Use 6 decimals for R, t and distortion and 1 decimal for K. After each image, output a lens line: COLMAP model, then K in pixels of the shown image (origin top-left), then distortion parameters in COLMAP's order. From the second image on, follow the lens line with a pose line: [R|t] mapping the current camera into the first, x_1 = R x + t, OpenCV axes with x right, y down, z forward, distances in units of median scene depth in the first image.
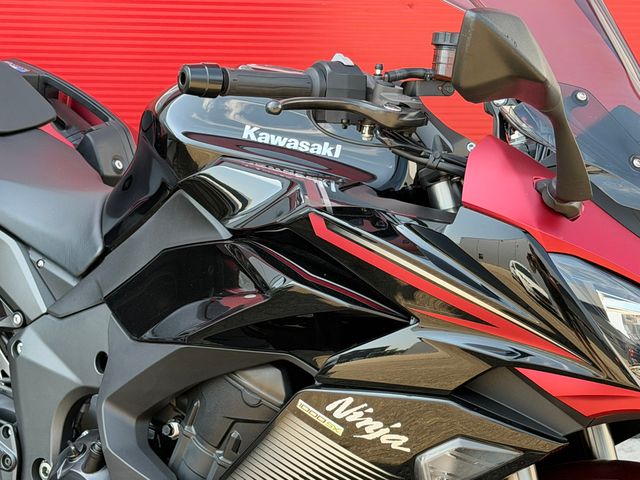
lens RADIAL K [[1525.6, 0, 314.9], [0, 1525.6, 260.5], [0, 0, 1]] dist [0.113171, 0.252172]
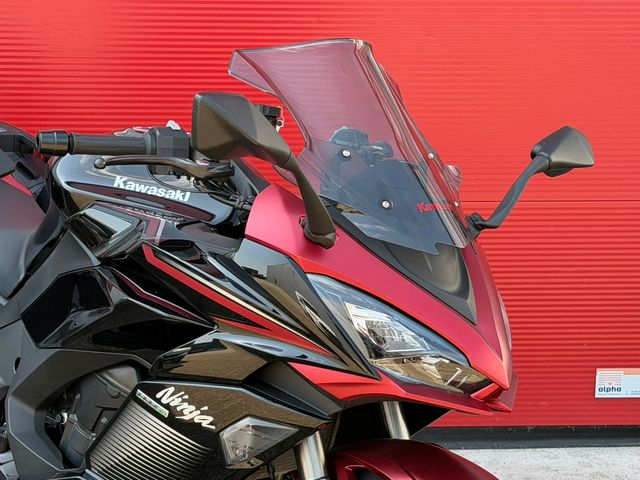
lens RADIAL K [[1509.2, 0, 320.4], [0, 1509.2, 270.1], [0, 0, 1]] dist [0.248923, 0.090489]
pose [[0.996055, -0.004567, -0.088621, 0.252014], [0.002671, 0.999765, -0.021507, 0.018066], [0.088698, 0.021185, 0.995833, -0.255038]]
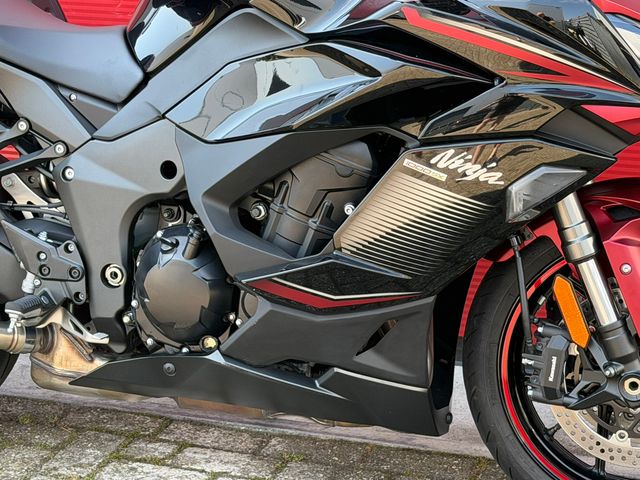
lens RADIAL K [[1525.6, 0, 314.9], [0, 1525.6, 260.5], [0, 0, 1]] dist [0.113171, 0.252172]
pose [[0.935042, -0.143516, 0.324192, -0.490541], [0.121464, 0.988743, 0.087376, 0.054081], [-0.333082, -0.042323, 0.941948, -0.158177]]
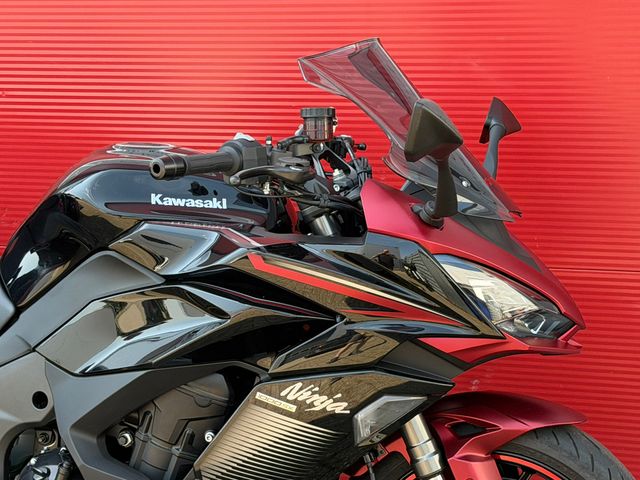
lens RADIAL K [[1525.6, 0, 314.9], [0, 1525.6, 260.5], [0, 0, 1]] dist [0.113171, 0.252172]
pose [[0.917738, -0.157442, 0.364649, -0.426910], [0.156270, 0.987165, 0.032926, -0.058202], [-0.365152, 0.026766, 0.930563, -0.263314]]
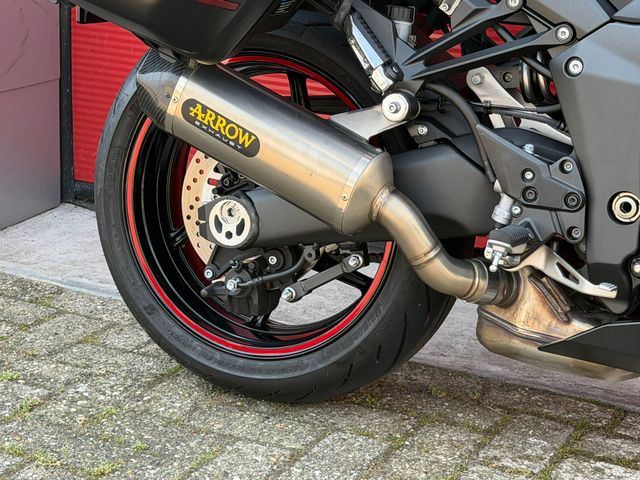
lens RADIAL K [[1525.6, 0, 314.9], [0, 1525.6, 260.5], [0, 0, 1]] dist [0.113171, 0.252172]
pose [[0.976205, -0.067597, 0.206045, -0.631417], [0.052985, 0.995727, 0.075635, 0.113229], [-0.210277, -0.062918, 0.975615, 0.247455]]
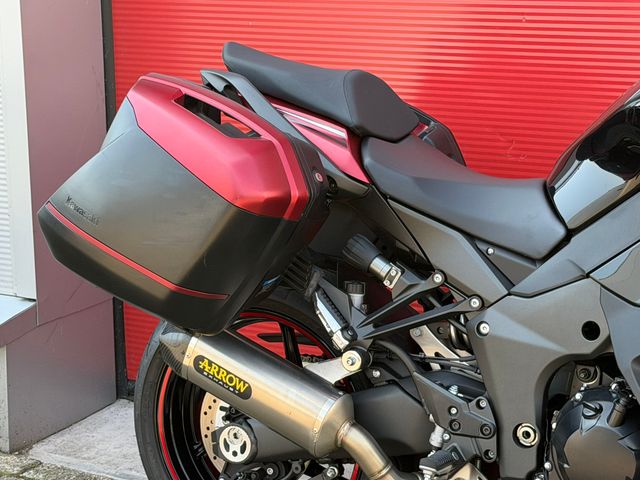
lens RADIAL K [[1525.6, 0, 314.9], [0, 1525.6, 260.5], [0, 0, 1]] dist [0.113171, 0.252172]
pose [[0.983221, -0.090730, 0.158257, -0.597623], [0.090966, 0.995837, 0.005767, -0.012009], [-0.158121, 0.008726, 0.987381, -0.099804]]
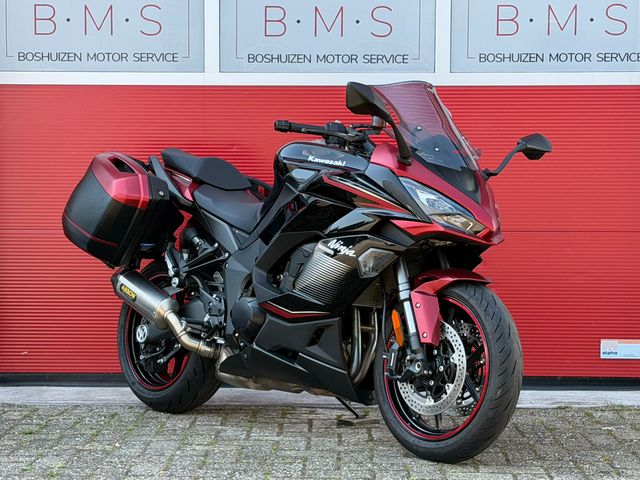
lens RADIAL K [[1525.6, 0, 314.9], [0, 1525.6, 260.5], [0, 0, 1]] dist [0.113171, 0.252172]
pose [[0.980781, -0.023622, -0.193674, 0.489012], [-0.017554, 0.977935, -0.208172, 0.661591], [0.194318, 0.207571, 0.958726, -1.519623]]
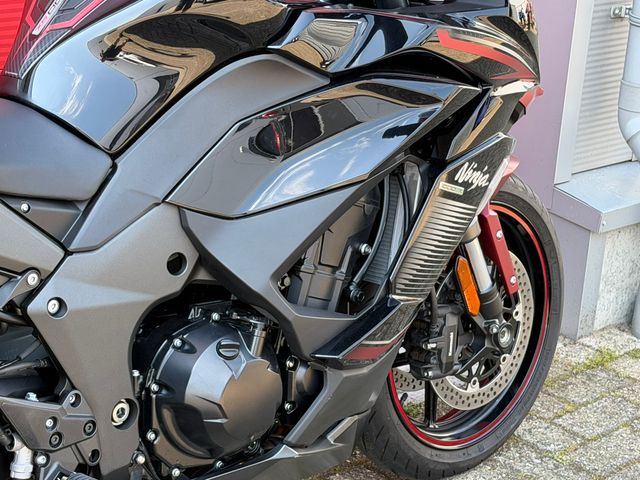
lens RADIAL K [[1525.6, 0, 314.9], [0, 1525.6, 260.5], [0, 0, 1]] dist [0.113171, 0.252172]
pose [[0.145987, -0.368905, 0.917931, -1.158510], [0.175786, 0.922779, 0.342897, -0.285447], [-0.973544, 0.111301, 0.199562, 0.845856]]
